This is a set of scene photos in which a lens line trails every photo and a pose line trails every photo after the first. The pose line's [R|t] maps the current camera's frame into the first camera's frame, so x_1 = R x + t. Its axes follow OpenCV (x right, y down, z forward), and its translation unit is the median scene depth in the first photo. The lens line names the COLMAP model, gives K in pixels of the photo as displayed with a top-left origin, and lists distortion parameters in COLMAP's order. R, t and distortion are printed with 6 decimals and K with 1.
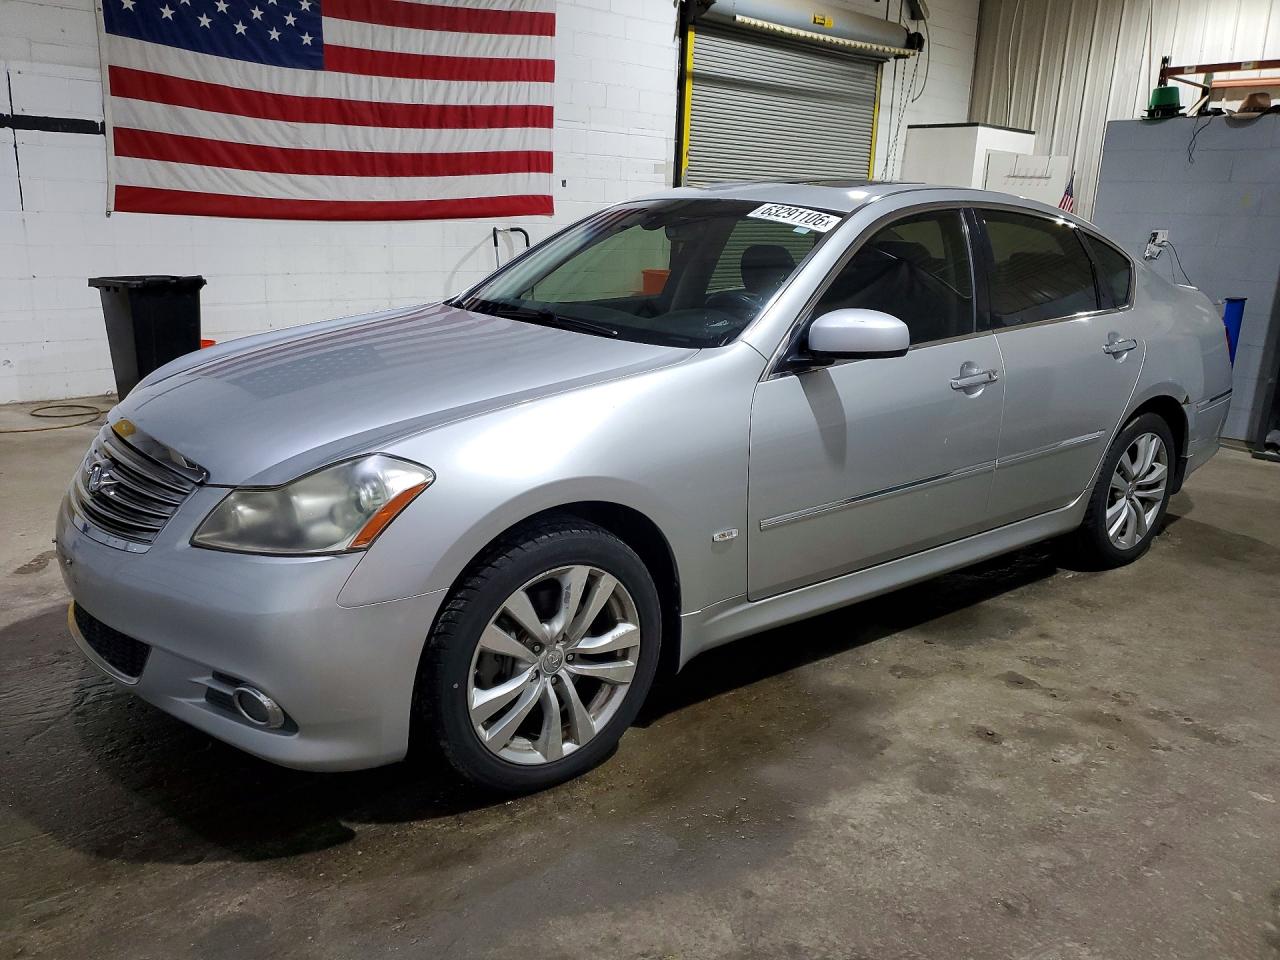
lens RADIAL K [[1015.8, 0, 618.0], [0, 1015.8, 448.4], [0, 0, 1]] dist [0.009007, 0.012166]
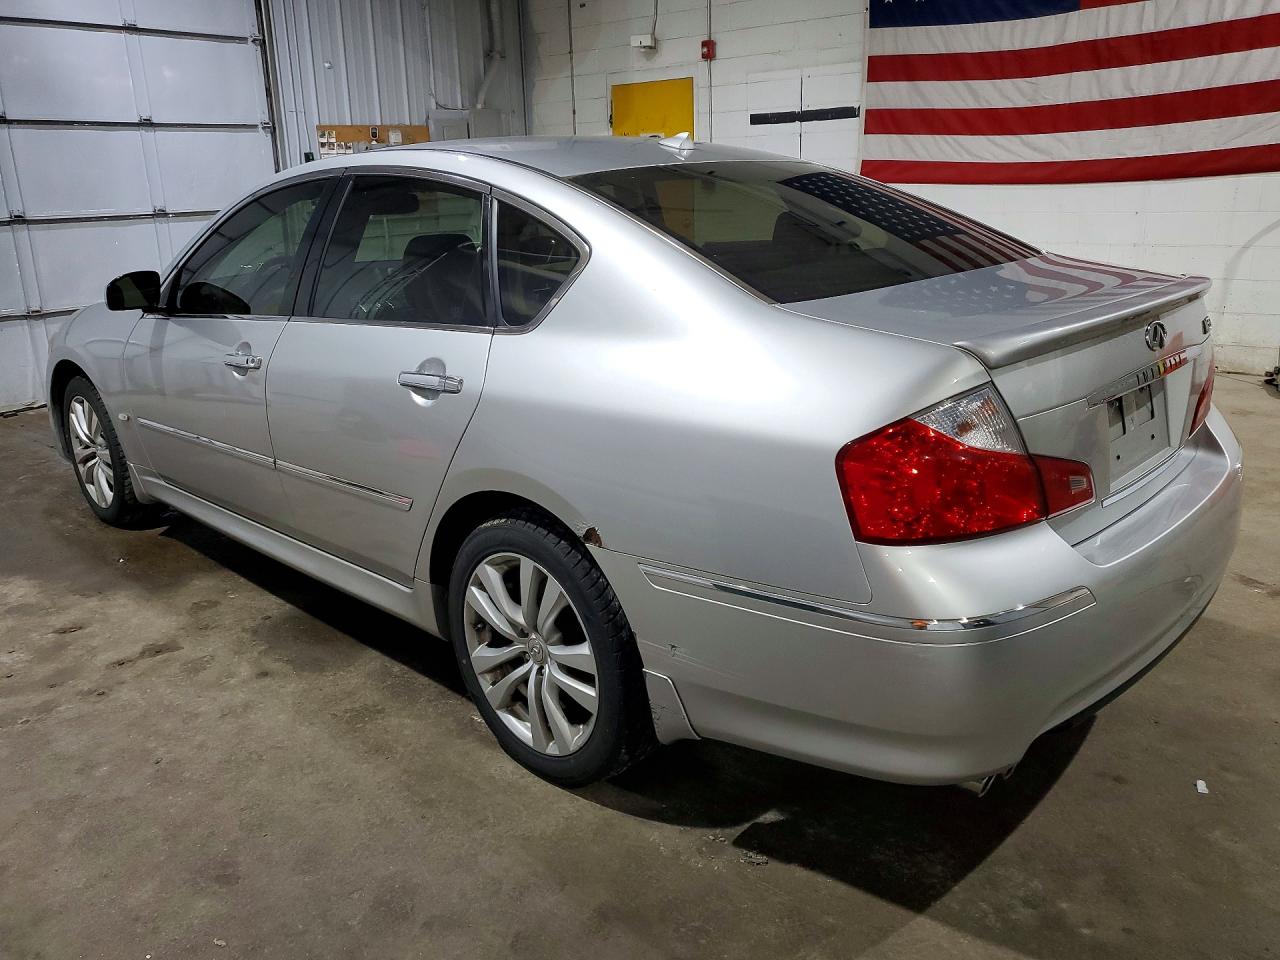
lens RADIAL K [[965.2, 0, 611.3], [0, 965.2, 453.6], [0, 0, 1]] dist [0.086899, -0.060841]
pose [[0.132038, 0.247100, -0.959952, 0.679349], [-0.190040, 0.956777, 0.220143, -0.136986], [0.972857, 0.153362, 0.173290, 0.614379]]
